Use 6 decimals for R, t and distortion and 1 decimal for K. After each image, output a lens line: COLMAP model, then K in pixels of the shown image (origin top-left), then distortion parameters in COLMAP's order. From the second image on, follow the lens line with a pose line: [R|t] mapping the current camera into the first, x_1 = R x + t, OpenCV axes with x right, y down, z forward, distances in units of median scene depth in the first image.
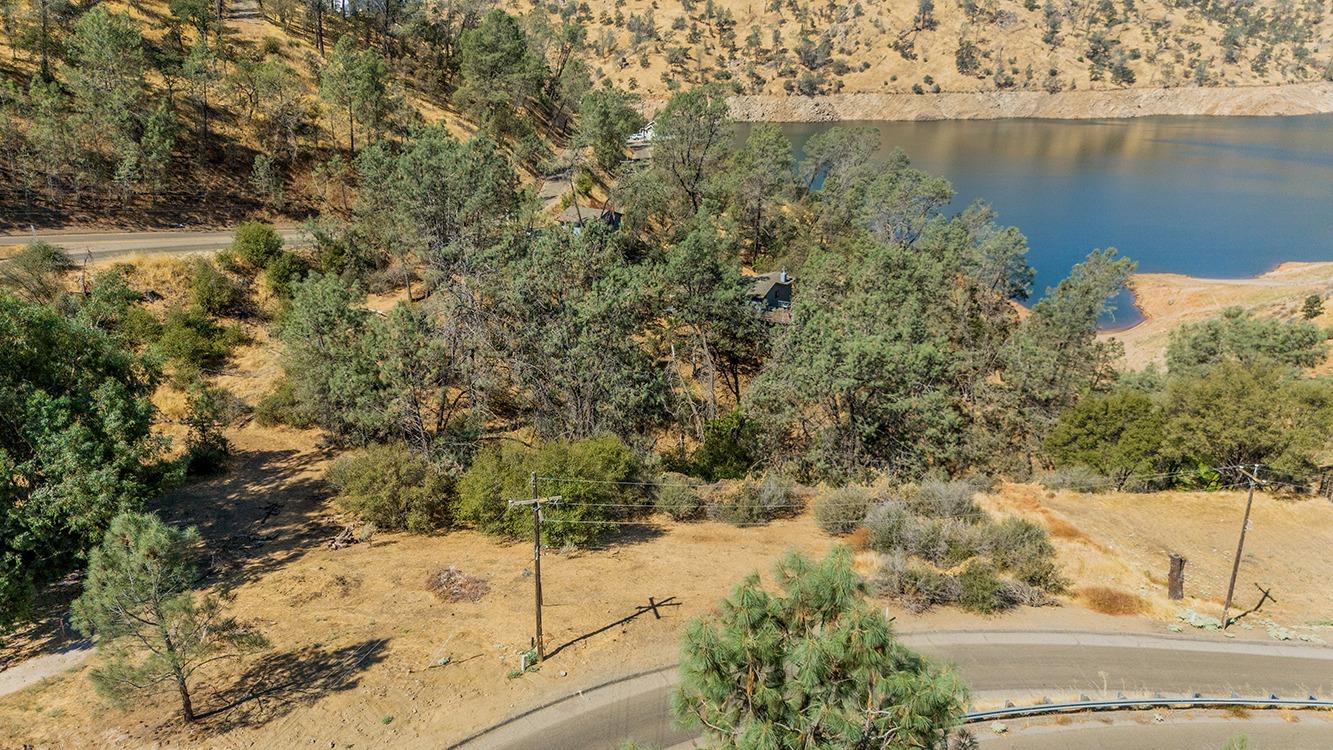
lens RADIAL K [[986.5, 0, 667.9], [0, 986.5, 372.8], [0, 0, 1]] dist [0.068080, -0.034992]
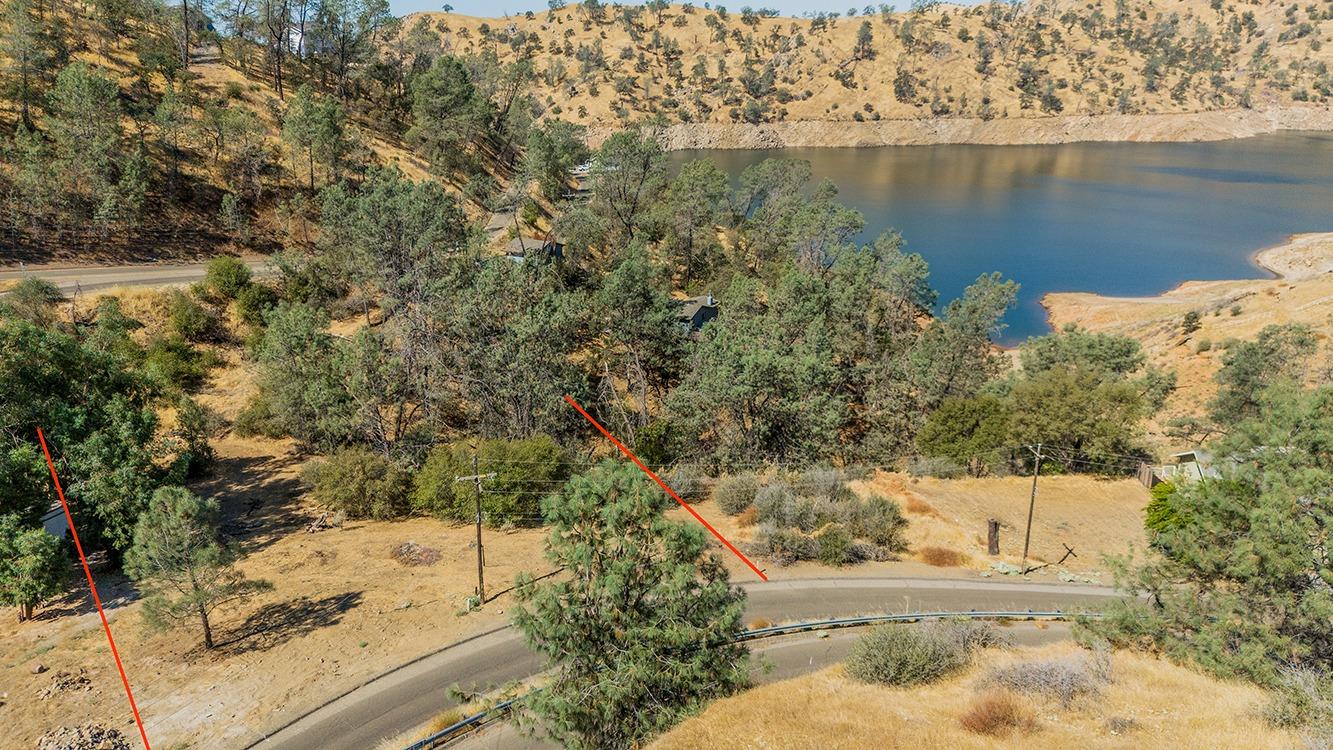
lens RADIAL K [[986.5, 0, 667.9], [0, 986.5, 372.8], [0, 0, 1]] dist [0.068080, -0.034992]
pose [[0.998913, -0.014357, 0.044344, 0.022793], [0.015353, 0.999636, -0.022197, 0.009217], [-0.044009, 0.022854, 0.998770, -0.116233]]
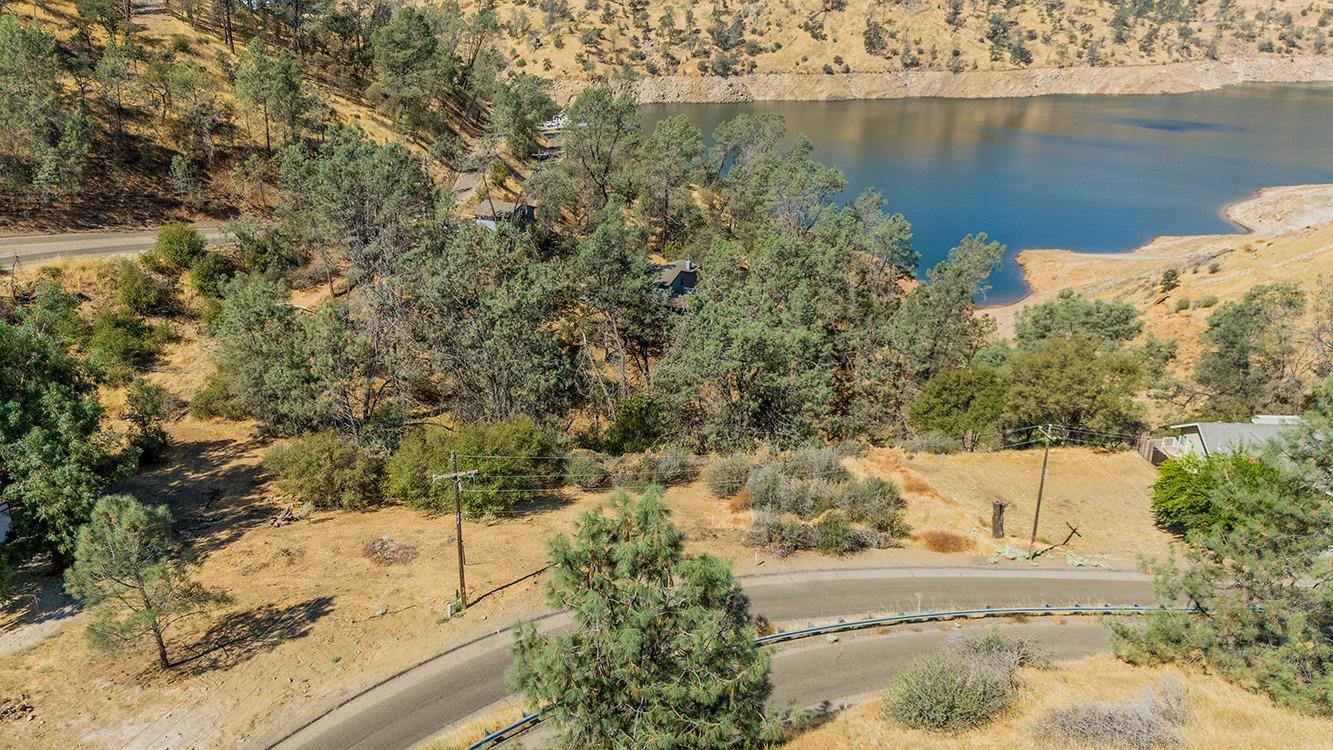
lens RADIAL K [[986.5, 0, 667.9], [0, 986.5, 372.8], [0, 0, 1]] dist [0.068080, -0.034992]
pose [[0.996809, -0.027716, 0.074860, 0.013186], [0.026099, 0.999406, 0.022487, -0.005164], [-0.075438, -0.020462, 0.996941, -0.078456]]
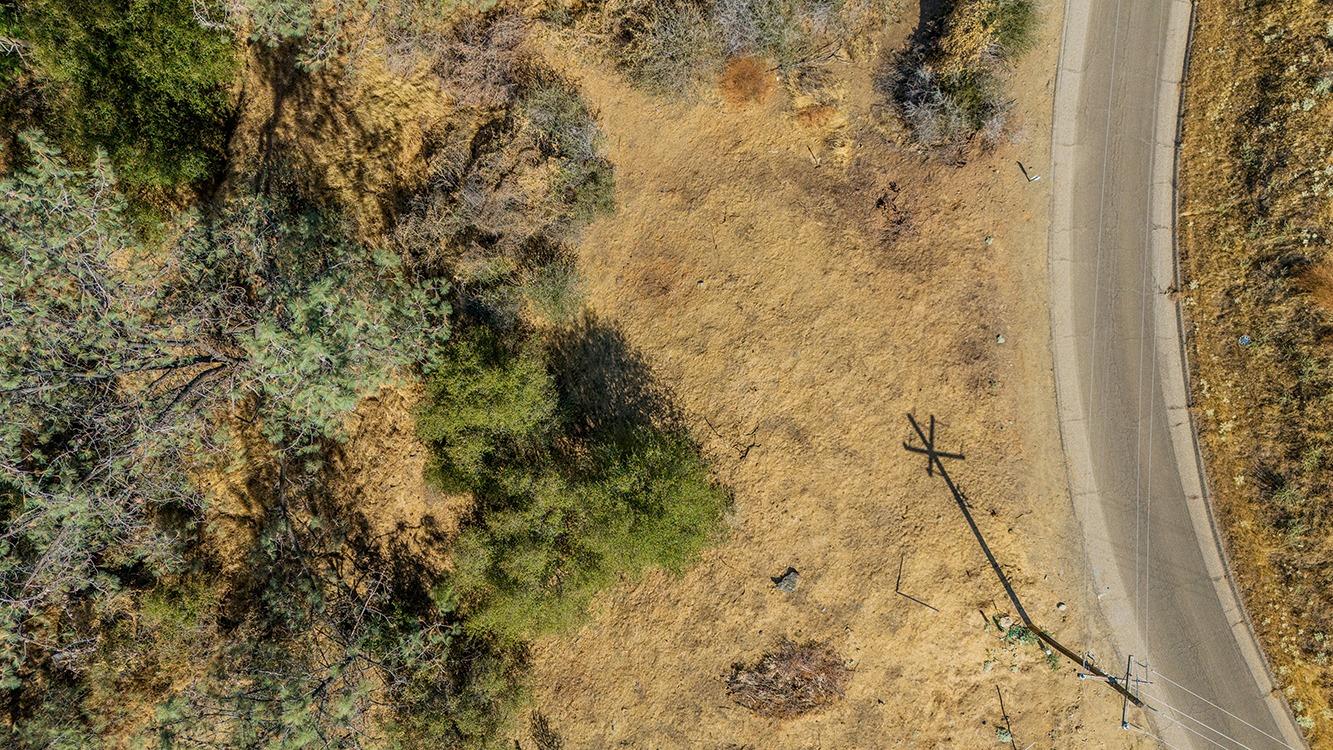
lens RADIAL K [[986.5, 0, 667.9], [0, 986.5, 372.8], [0, 0, 1]] dist [0.068080, -0.034992]
pose [[0.336623, -0.941589, 0.009751, -0.014182], [0.318934, 0.123752, 0.939663, -0.251824], [-0.885983, -0.313202, 0.341963, 0.408925]]
